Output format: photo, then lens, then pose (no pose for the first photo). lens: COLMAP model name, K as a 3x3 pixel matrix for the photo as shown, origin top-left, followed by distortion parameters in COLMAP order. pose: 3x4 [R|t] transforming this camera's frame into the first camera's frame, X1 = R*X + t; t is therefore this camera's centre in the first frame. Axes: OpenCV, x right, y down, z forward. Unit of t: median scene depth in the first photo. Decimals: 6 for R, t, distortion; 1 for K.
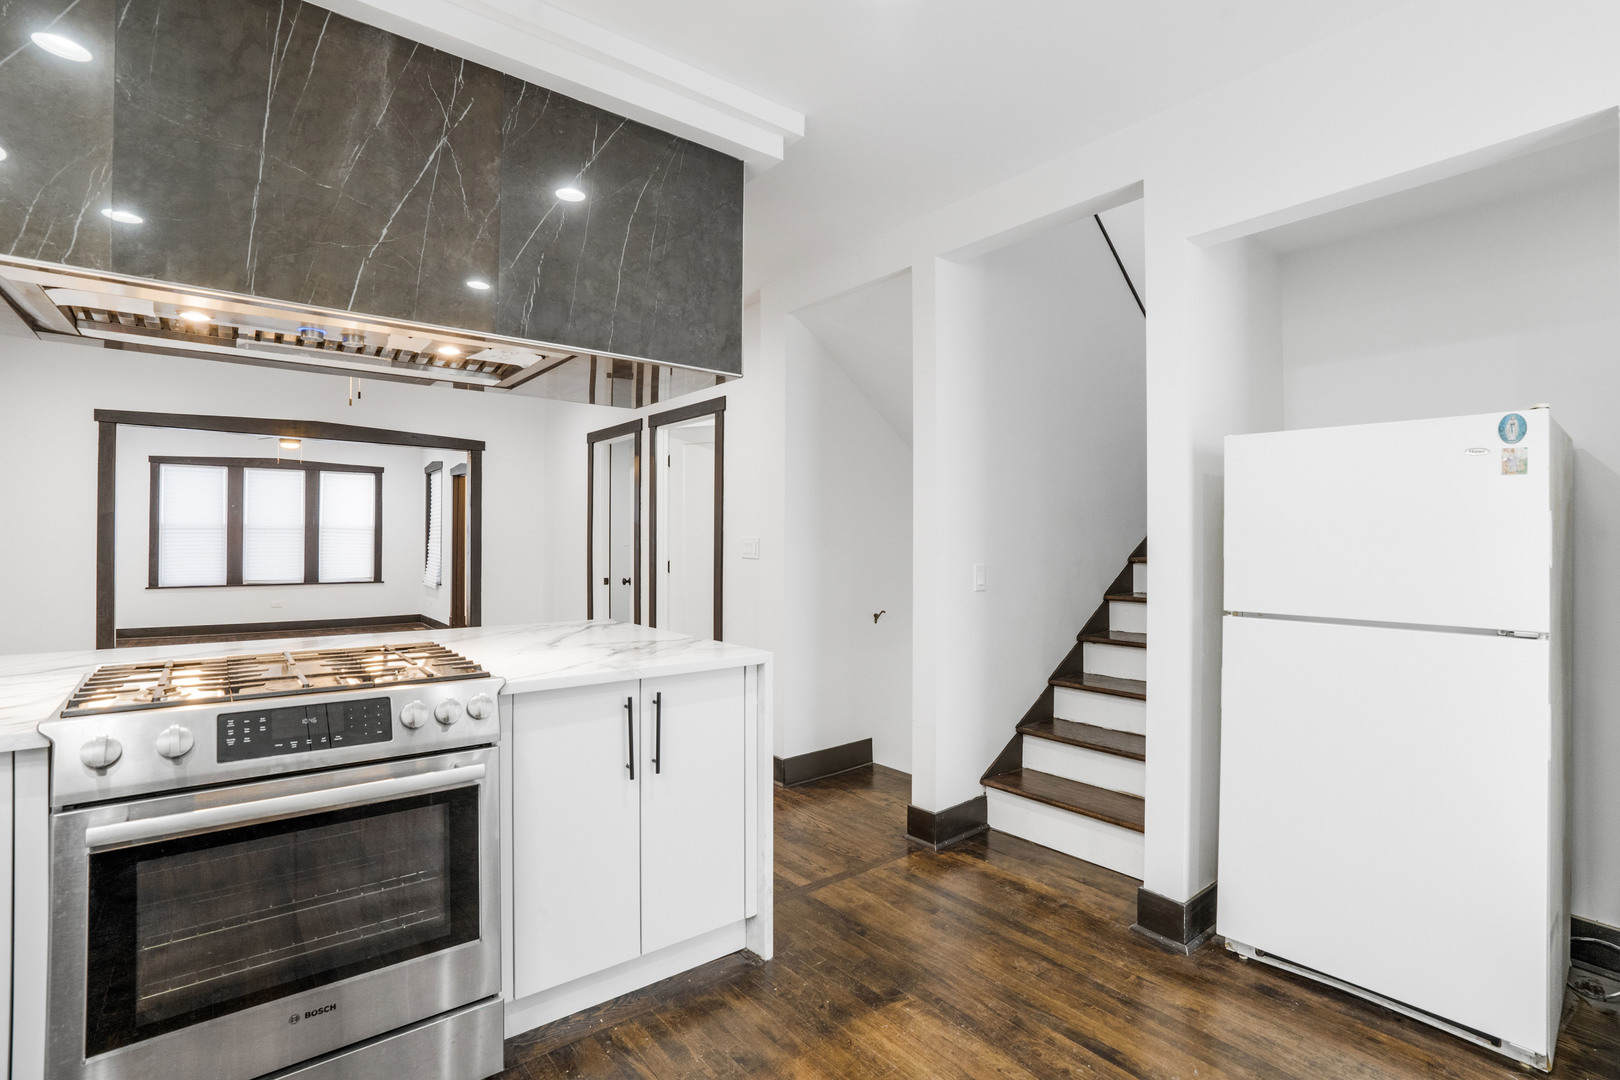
lens RADIAL K [[754.1, 0, 800.5], [0, 754.1, 537.5], [0, 0, 1]] dist [-0.028197, 0.002457]
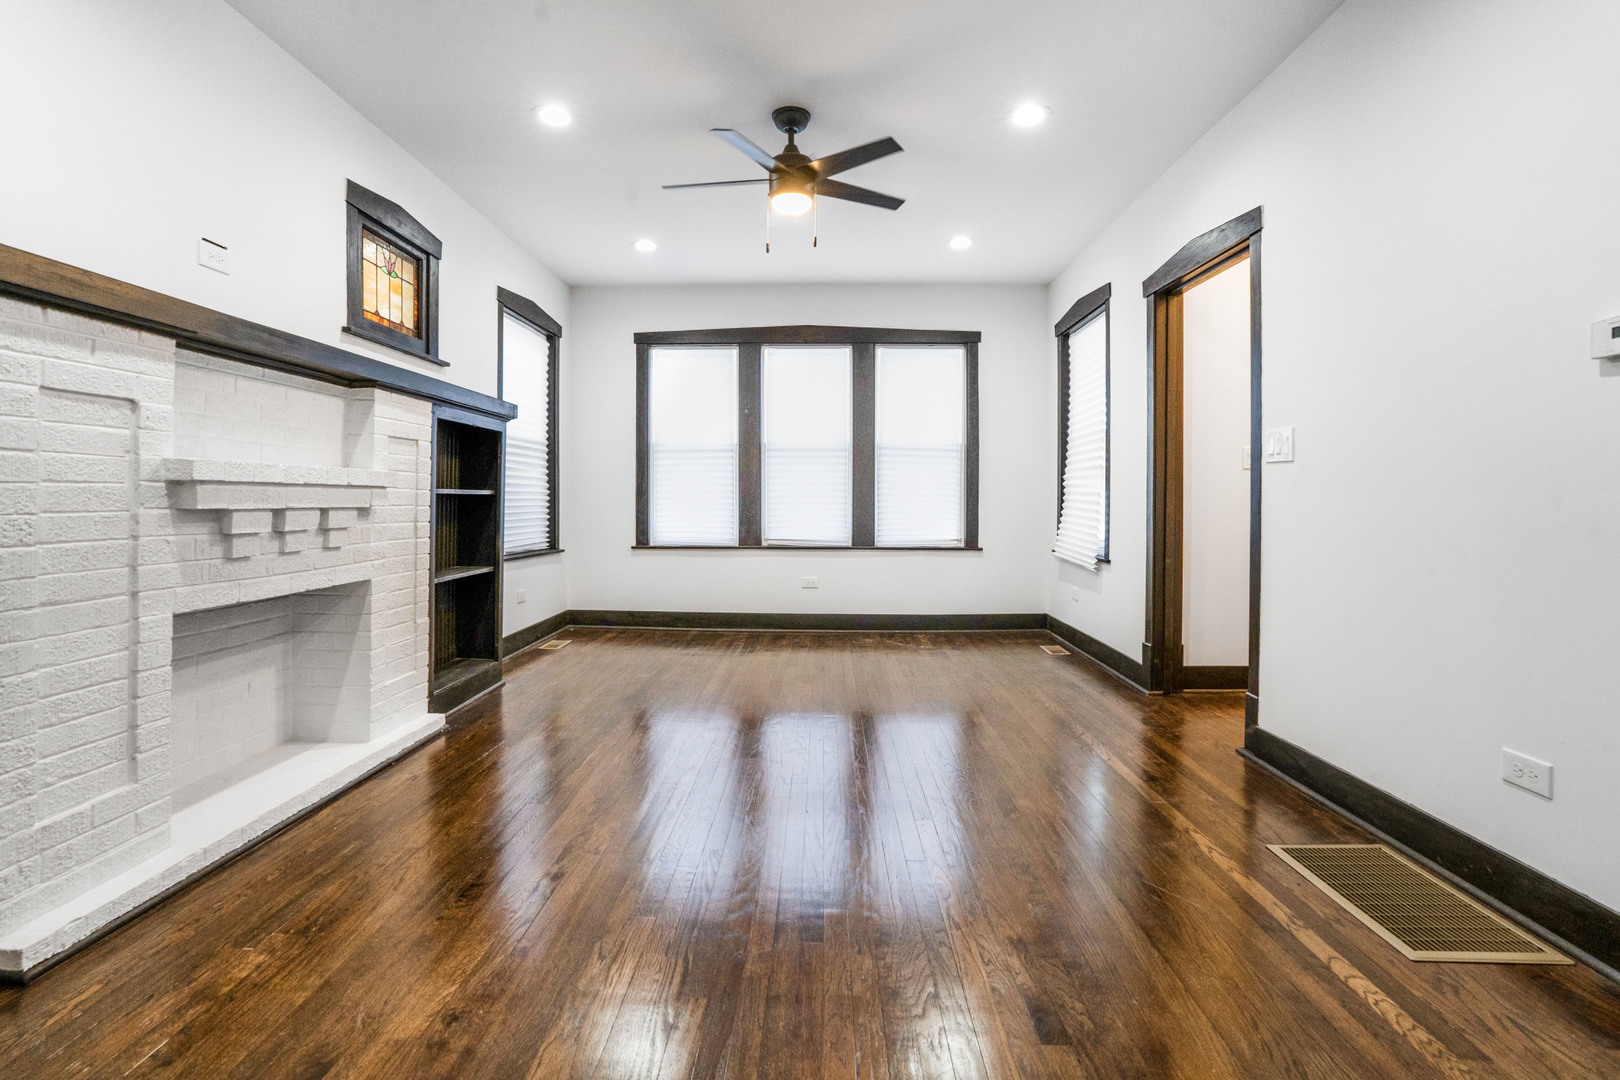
lens RADIAL K [[754.1, 0, 803.5], [0, 754.1, 528.6], [0, 0, 1]] dist [-0.028197, 0.002457]
pose [[0.781162, 0.018260, -0.624061, -0.333378], [0.000524, 0.999553, 0.029902, 0.029538], [0.624328, -0.023685, 0.780803, 0.524048]]
